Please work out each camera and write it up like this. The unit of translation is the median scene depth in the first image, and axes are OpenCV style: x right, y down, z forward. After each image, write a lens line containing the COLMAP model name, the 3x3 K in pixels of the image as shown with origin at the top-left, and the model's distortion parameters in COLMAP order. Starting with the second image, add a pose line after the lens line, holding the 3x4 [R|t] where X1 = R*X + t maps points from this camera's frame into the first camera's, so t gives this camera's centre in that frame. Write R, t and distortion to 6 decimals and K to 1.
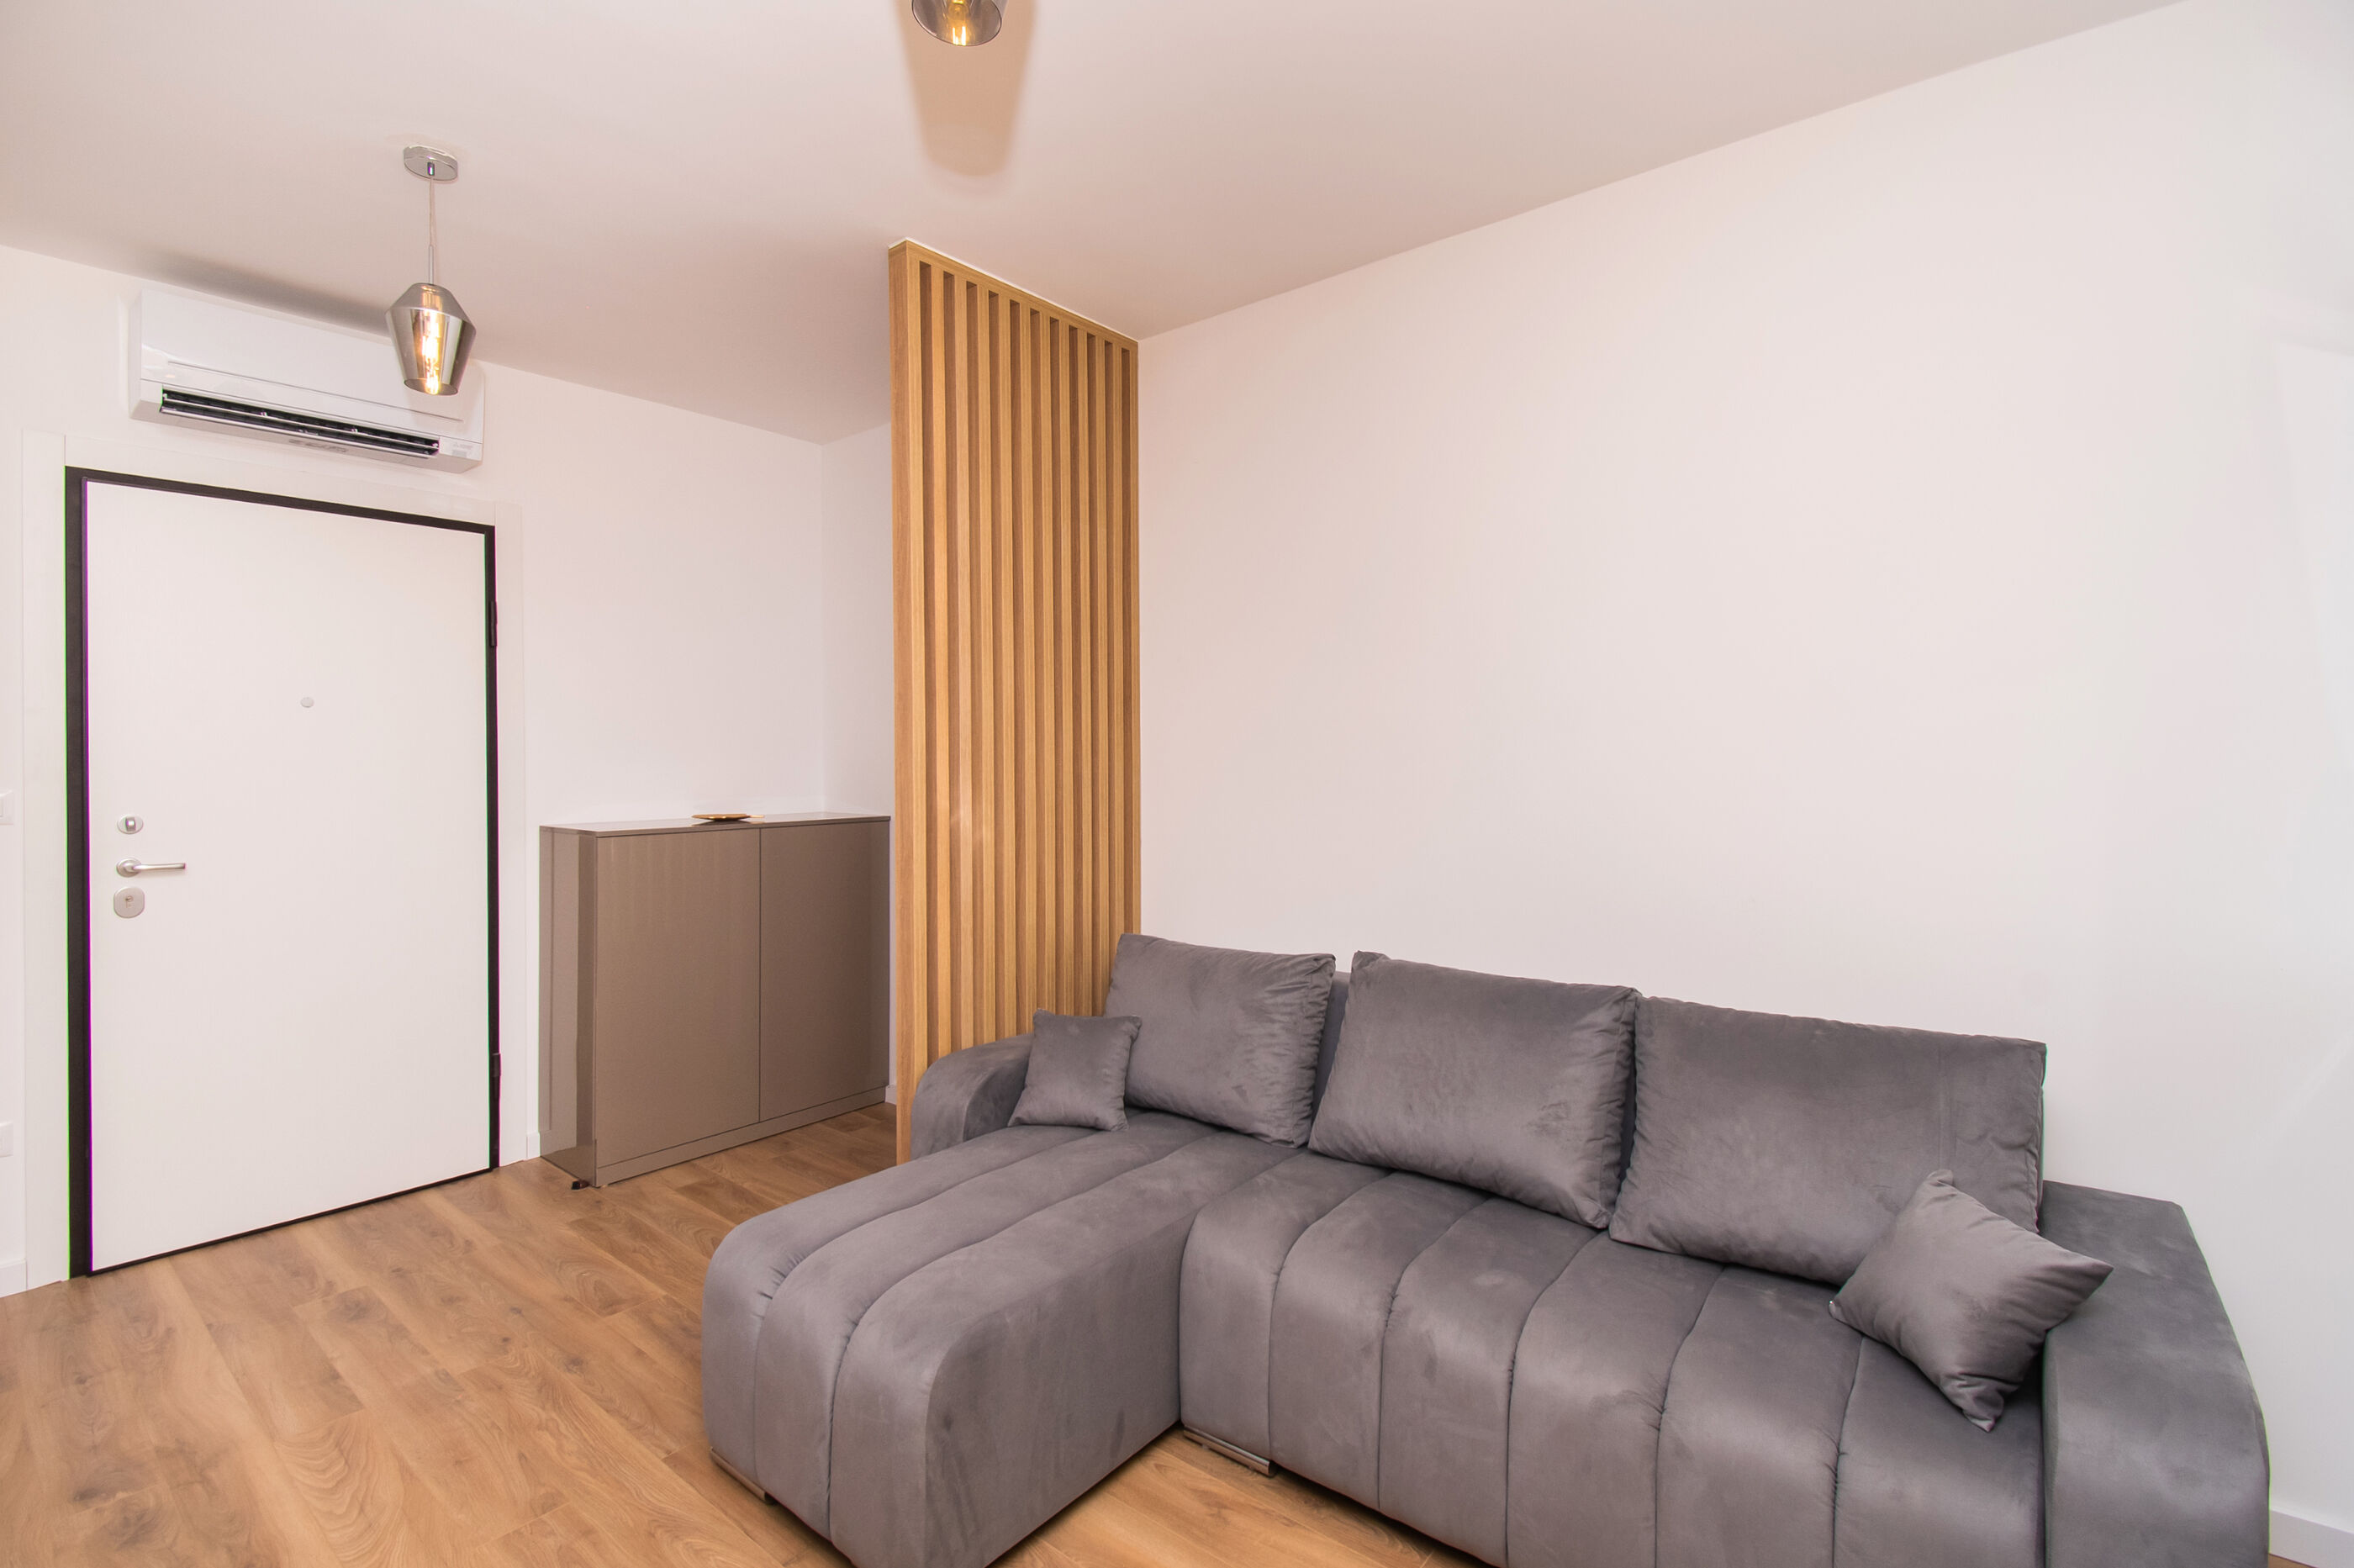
lens RADIAL K [[1059.3, 0, 1182.1], [0, 1059.3, 794.5], [0, 0, 1]] dist [0.000801, -0.014761]
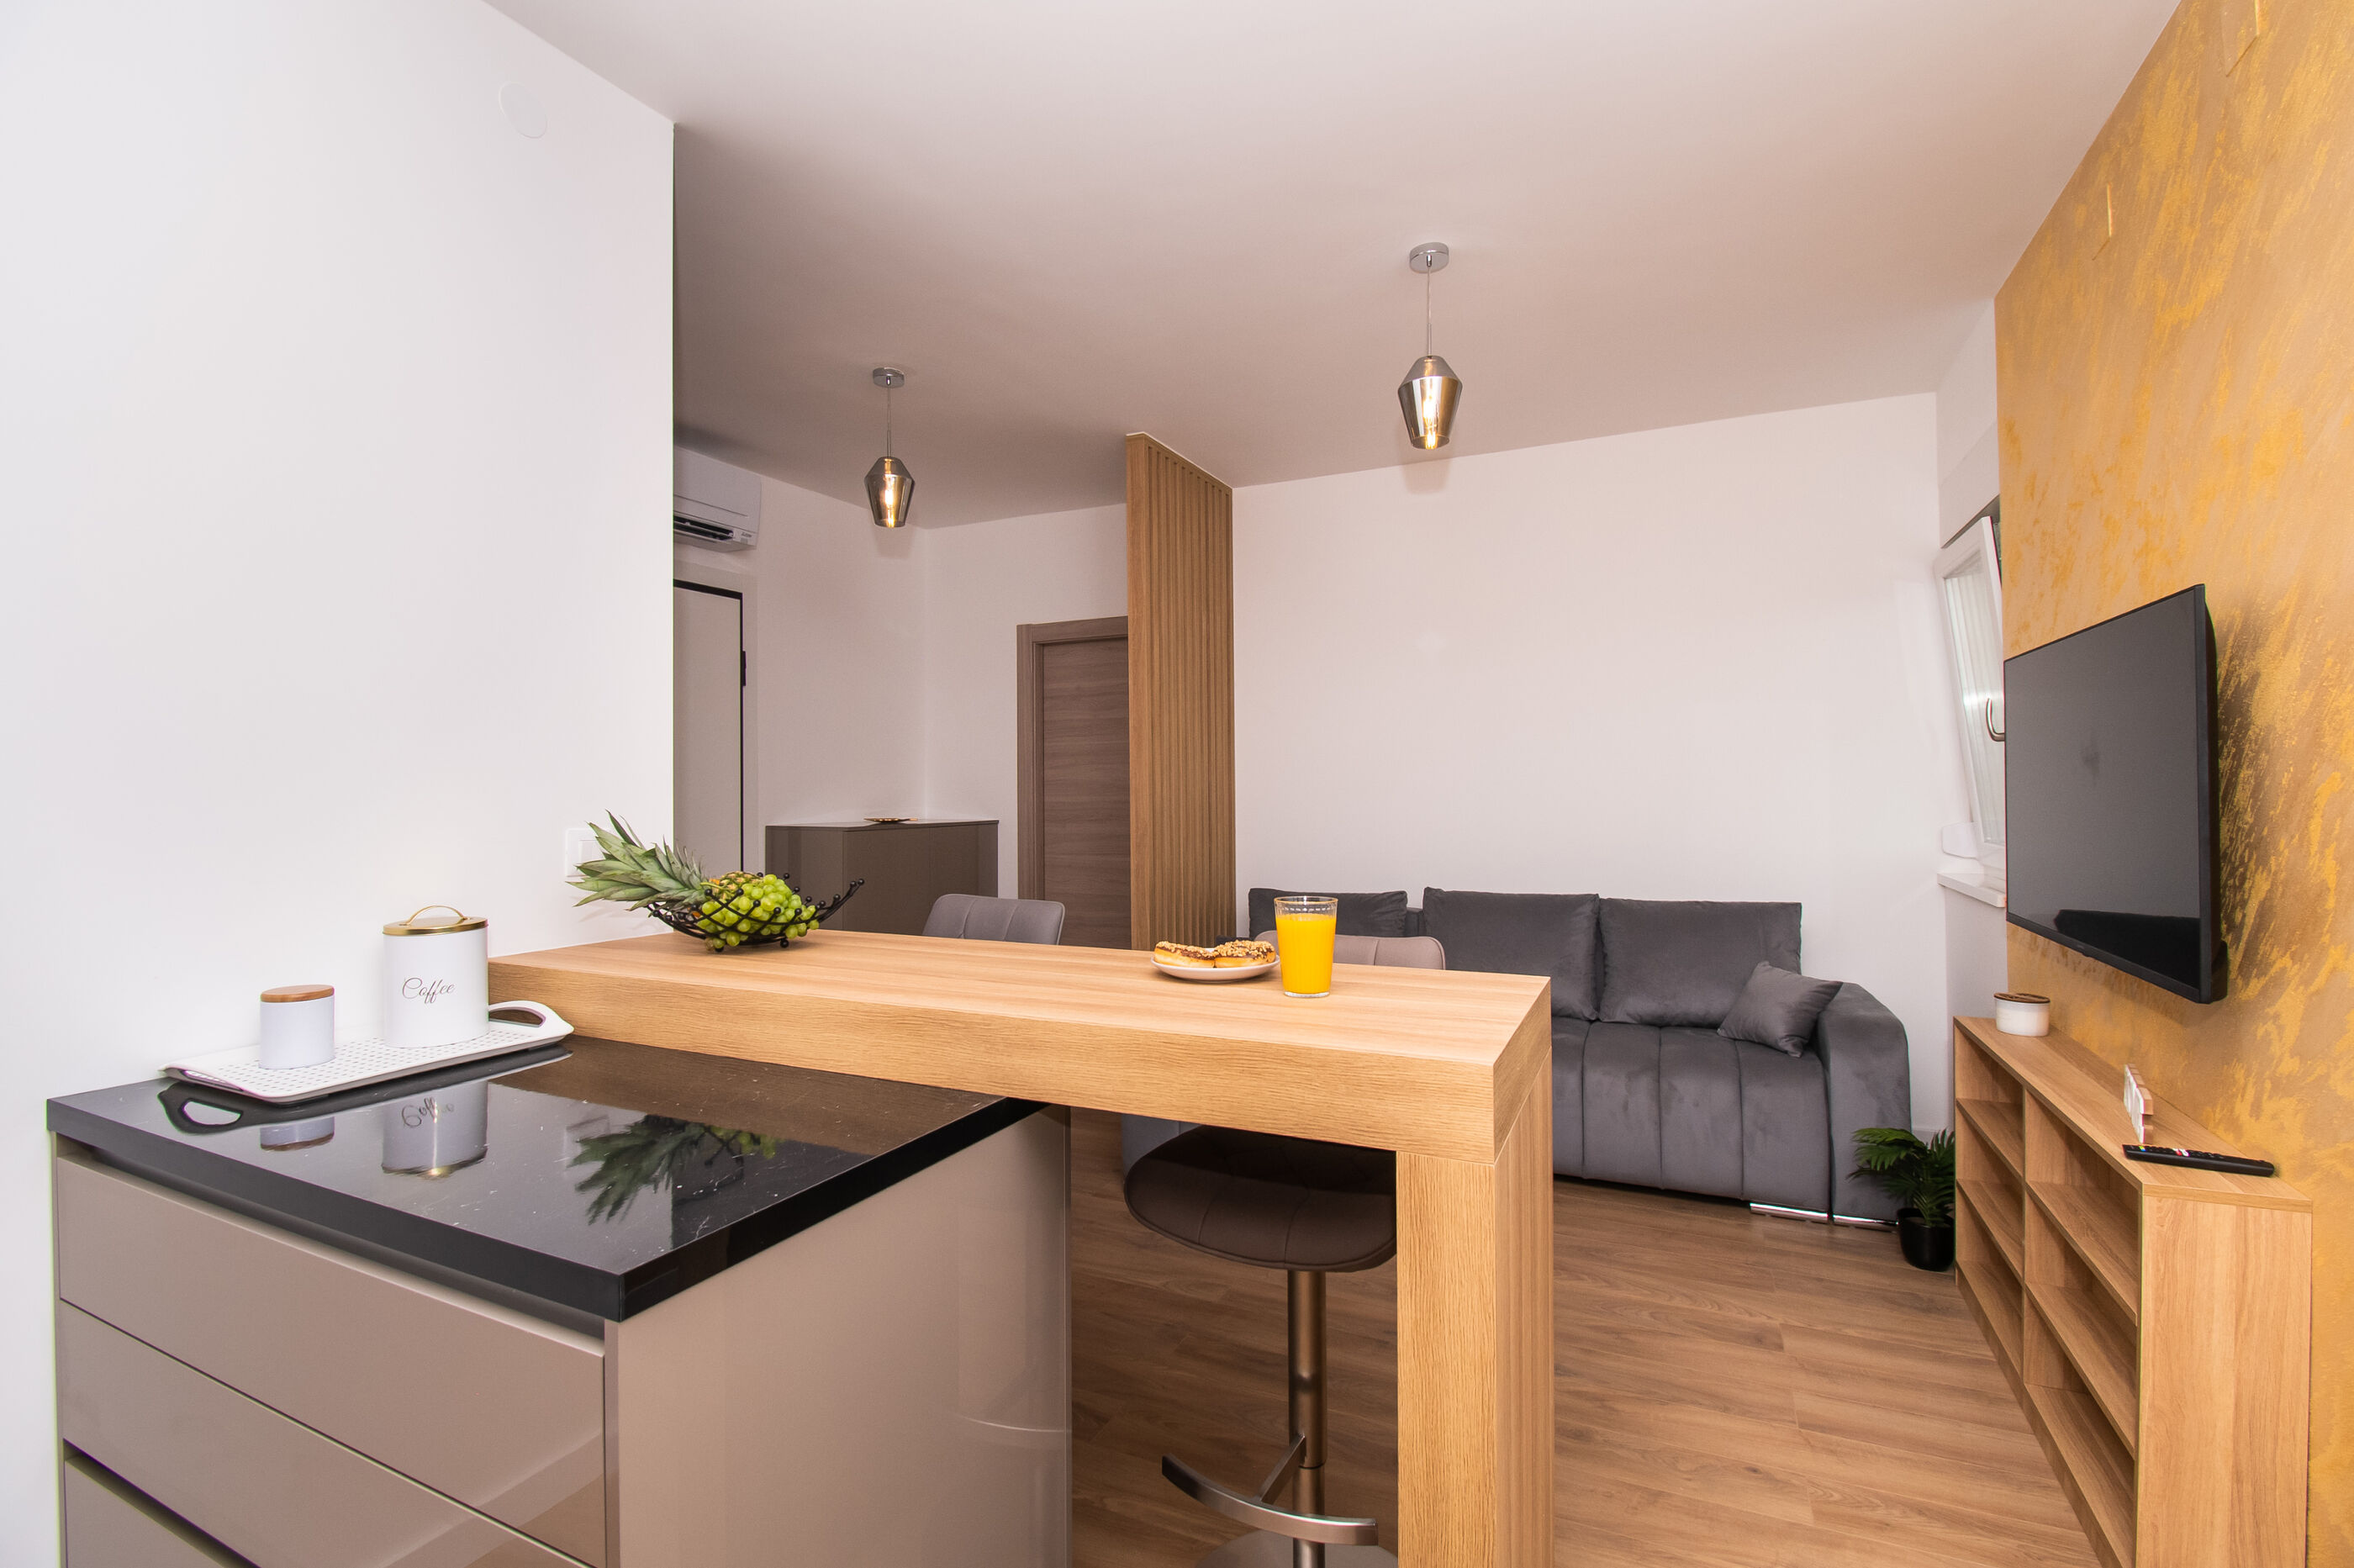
lens RADIAL K [[1064.1, 0, 1207.1], [0, 1064.1, 781.9], [0, 0, 1]] dist [0.007712, -0.016933]
pose [[0.970034, -0.001411, 0.242966, -0.643699], [0.011991, 0.999043, -0.042072, 0.058032], [-0.242674, 0.043725, 0.969122, -0.593037]]
